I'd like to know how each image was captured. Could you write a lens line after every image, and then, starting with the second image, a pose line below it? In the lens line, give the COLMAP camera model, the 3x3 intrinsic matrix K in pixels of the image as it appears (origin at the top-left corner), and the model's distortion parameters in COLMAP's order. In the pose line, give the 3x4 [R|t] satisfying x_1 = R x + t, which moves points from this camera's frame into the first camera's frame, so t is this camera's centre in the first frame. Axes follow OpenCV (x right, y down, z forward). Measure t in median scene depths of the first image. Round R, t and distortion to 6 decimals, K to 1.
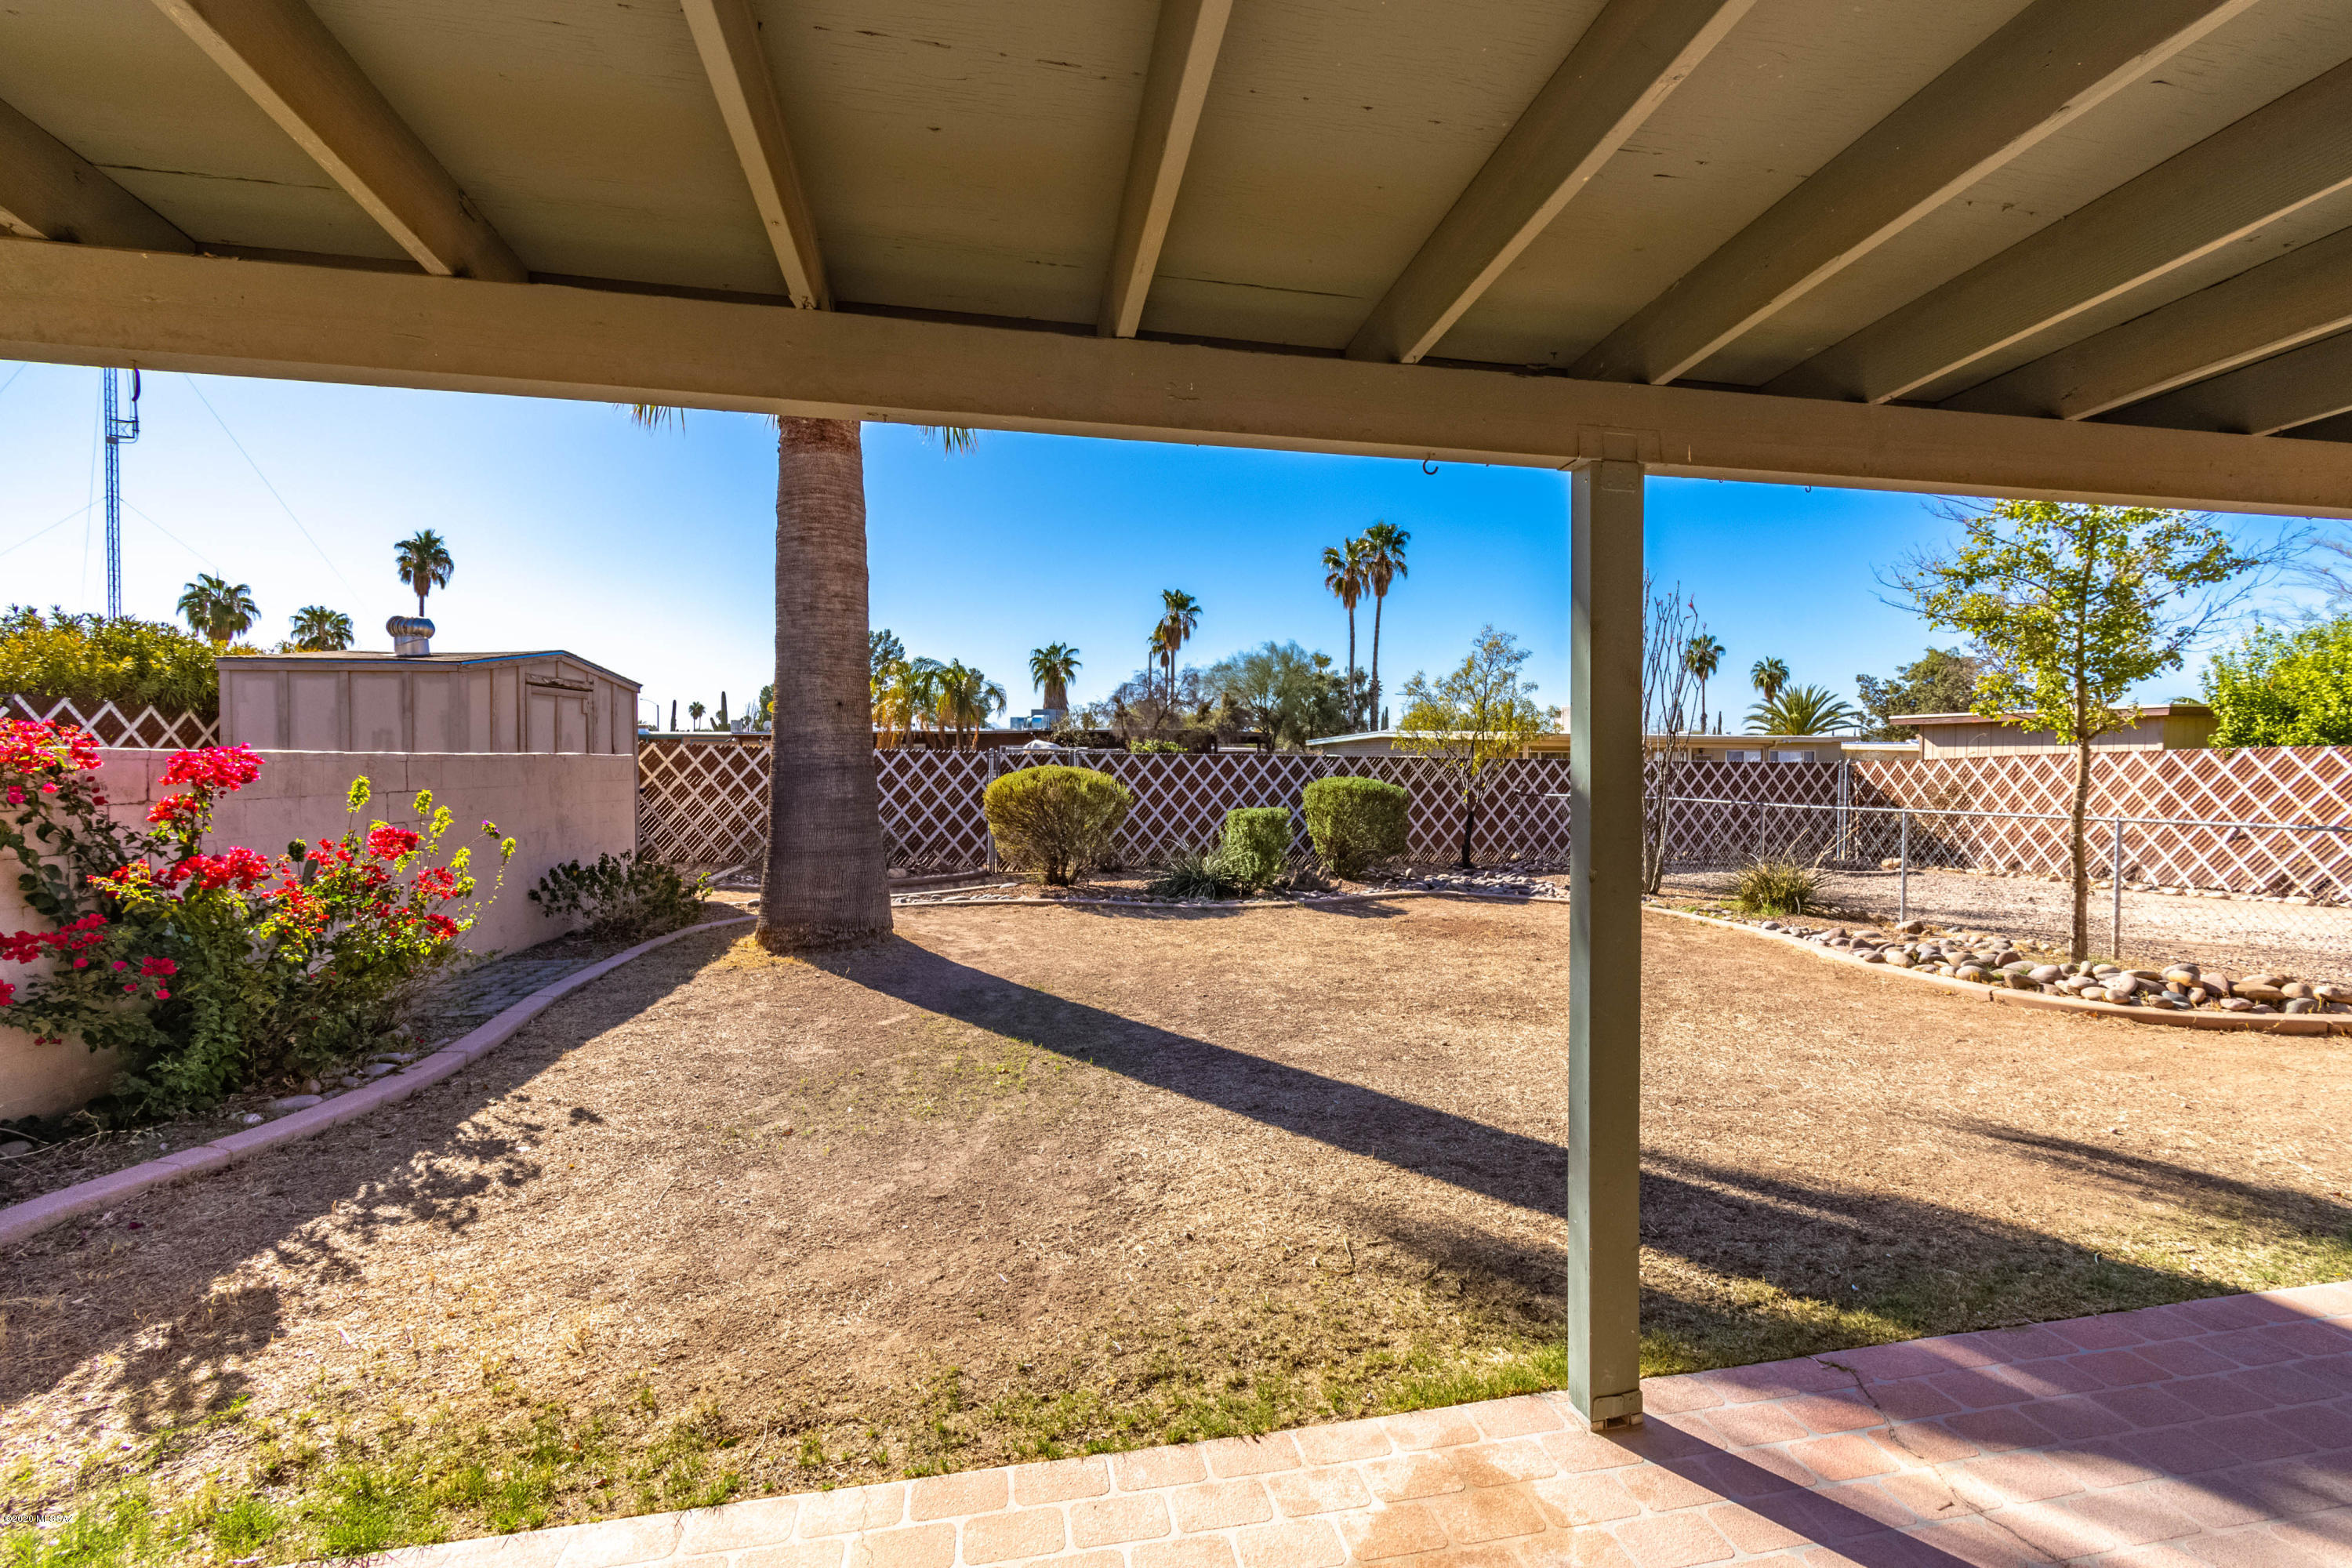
lens RADIAL K [[1052.8, 0, 1172.8], [0, 1052.8, 779.0], [0, 0, 1]] dist [0.002648, 0.000017]
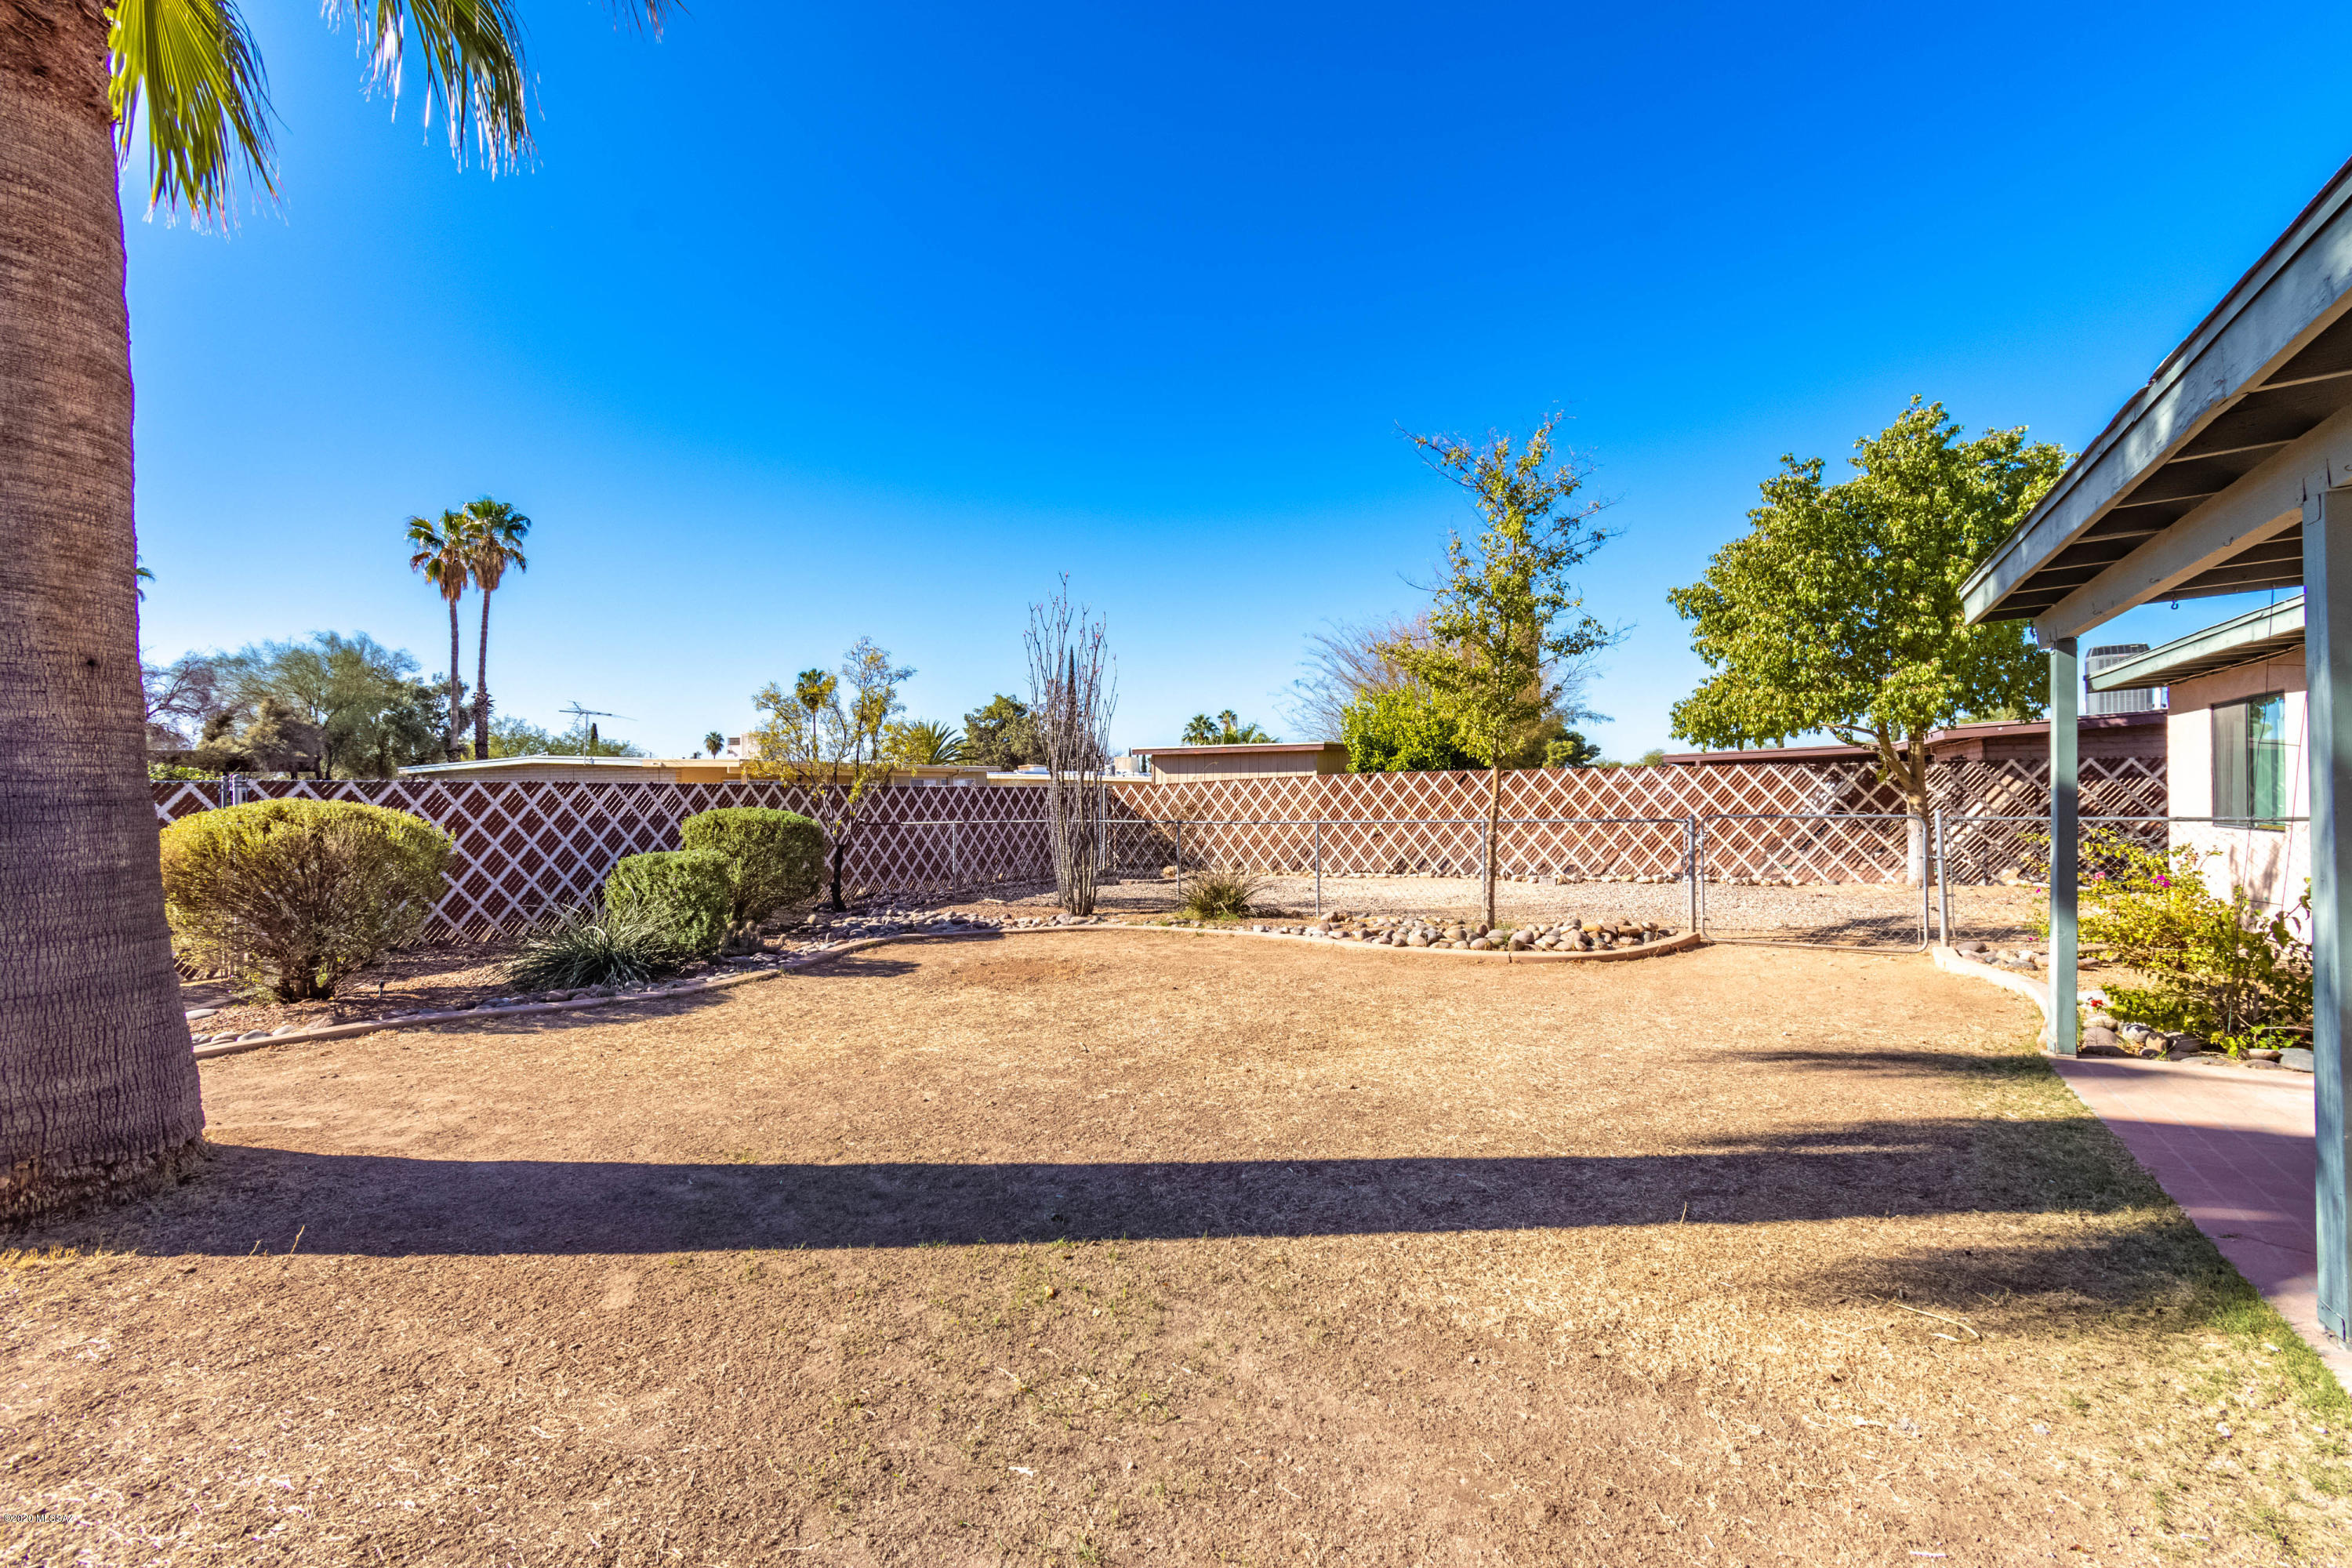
lens RADIAL K [[1052.8, 0, 1216.7], [0, 1052.8, 786.9], [0, 0, 1]] dist [0.002648, 0.000017]
pose [[0.652585, -0.007801, 0.757675, -0.189098], [0.024083, 0.999655, -0.010451, -0.000685], [-0.757333, 0.025068, 0.652548, 0.181664]]
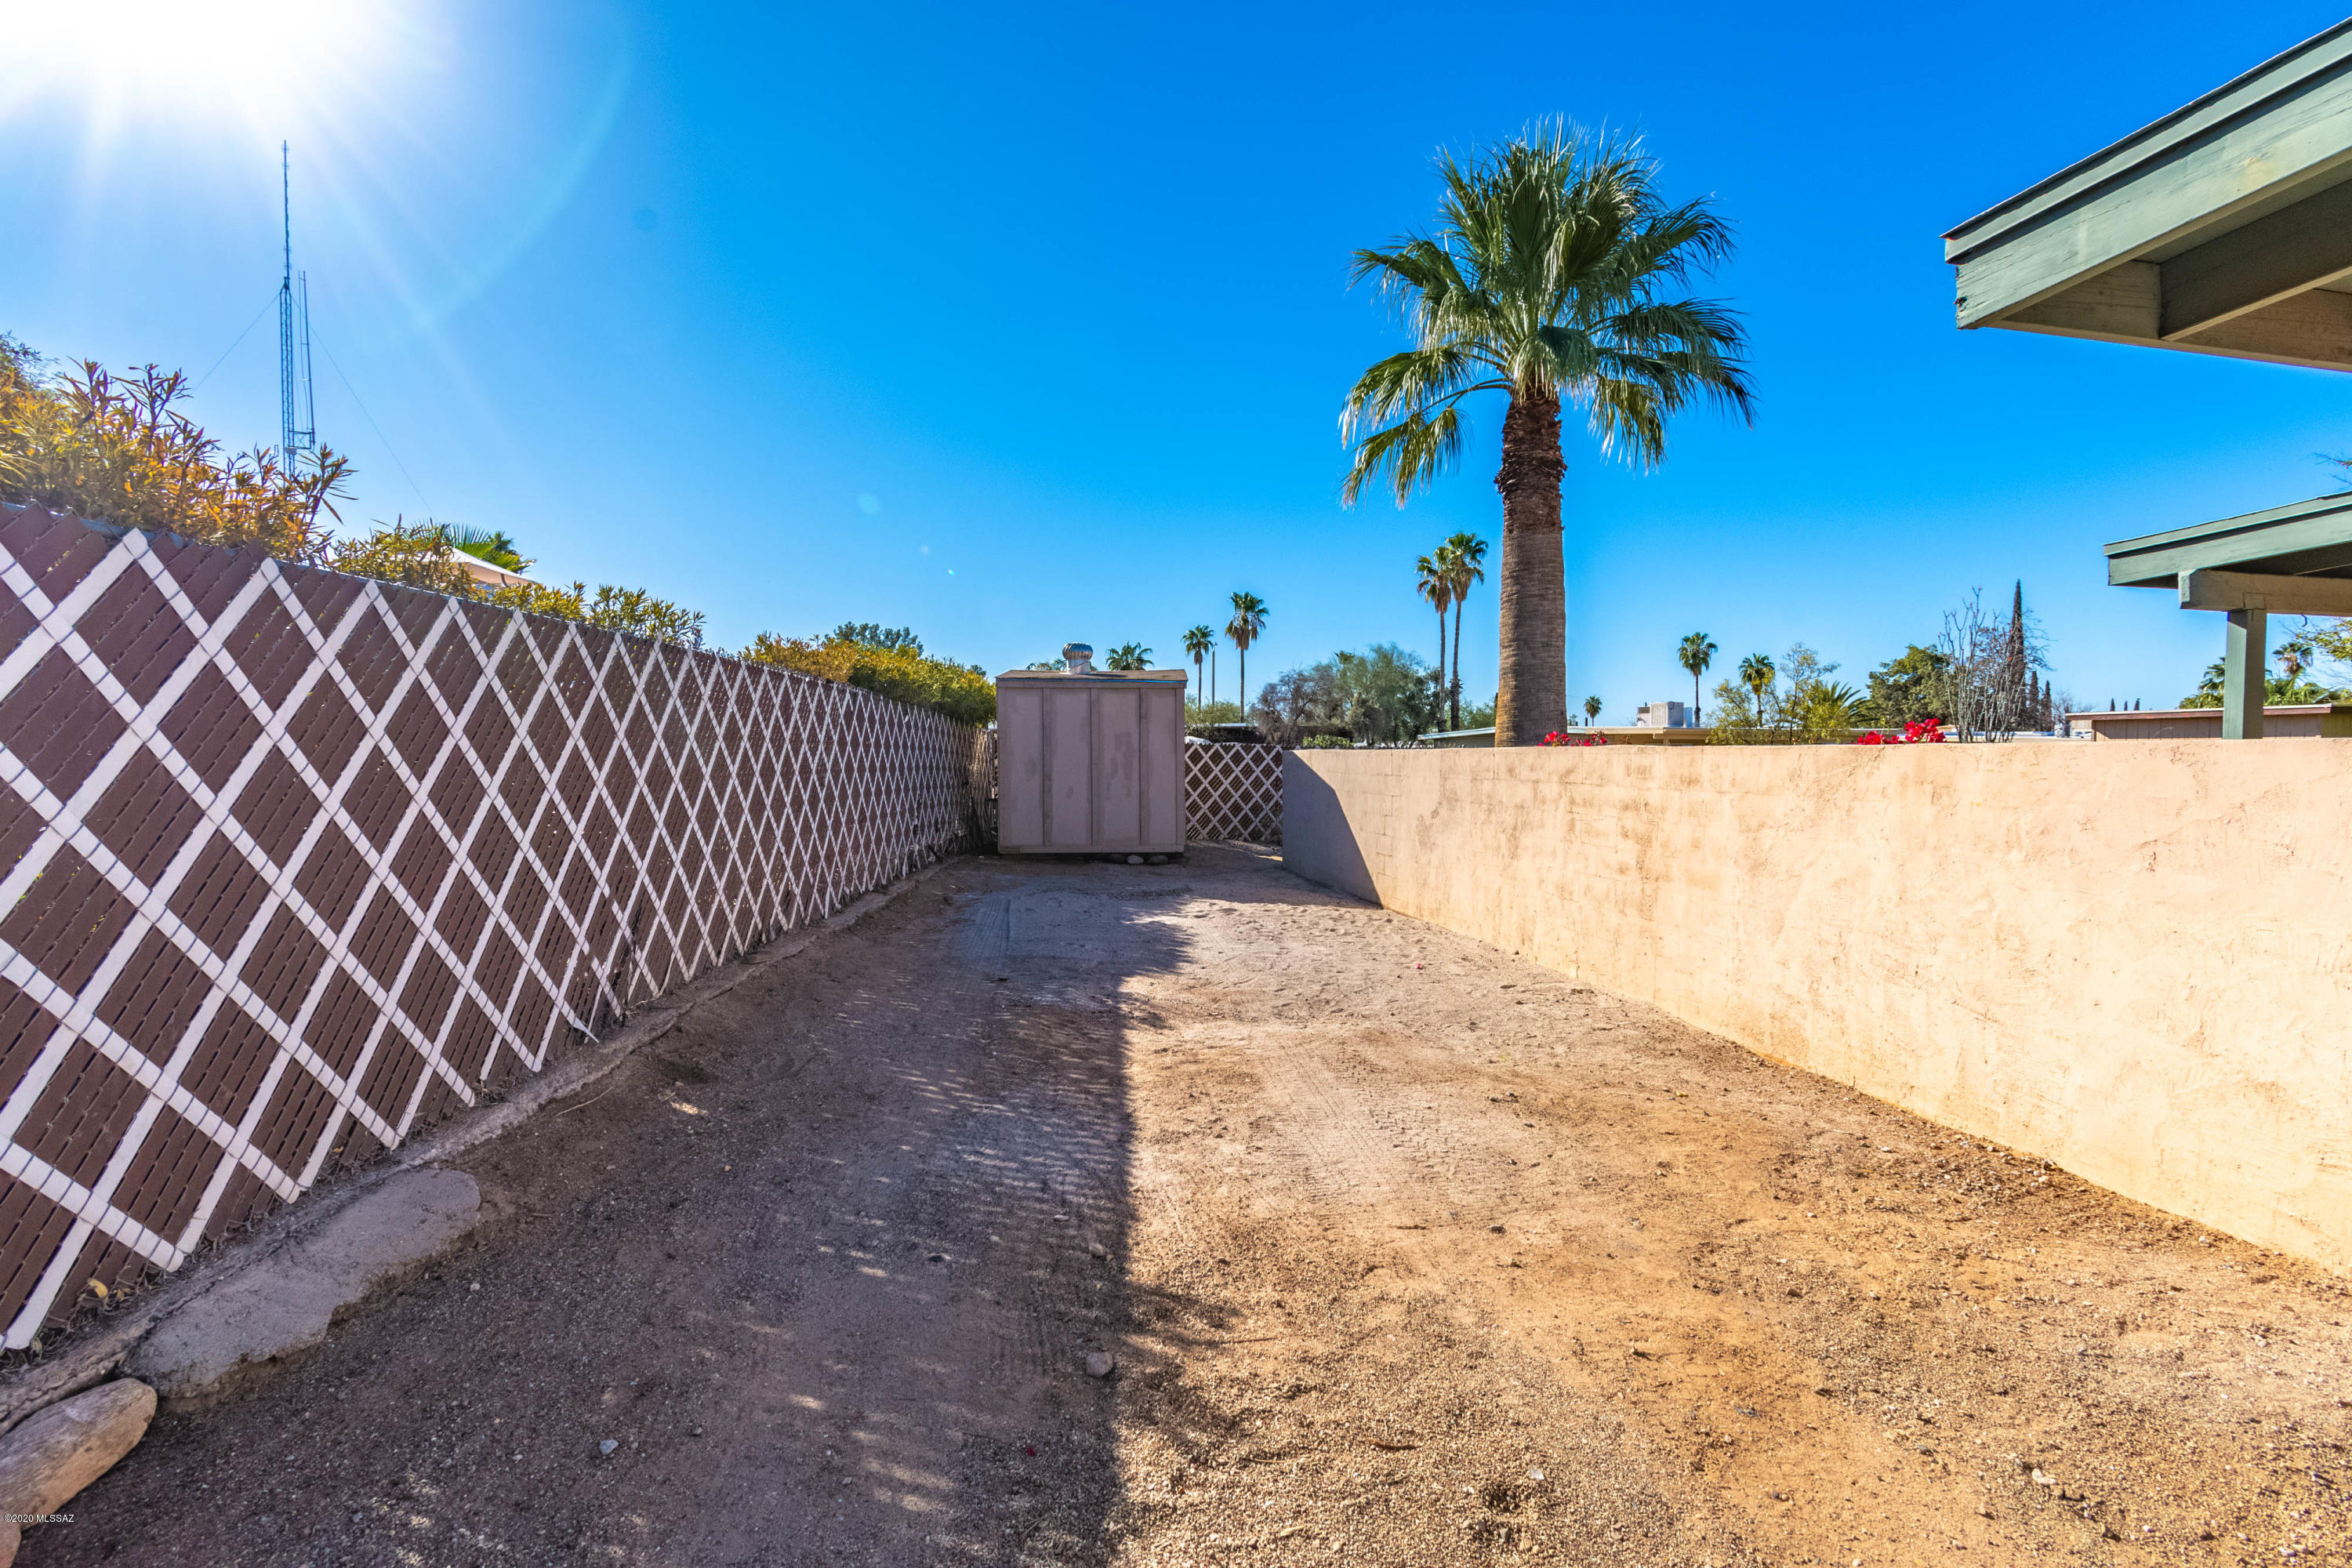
lens RADIAL K [[1052.8, 0, 1185.9], [0, 1052.8, 780.2], [0, 0, 1]] dist [0.002648, 0.000017]
pose [[0.998563, -0.007884, 0.053005, -0.513253], [0.007564, 0.999952, 0.006229, 0.007304], [-0.053052, -0.005819, 0.998575, -0.243044]]
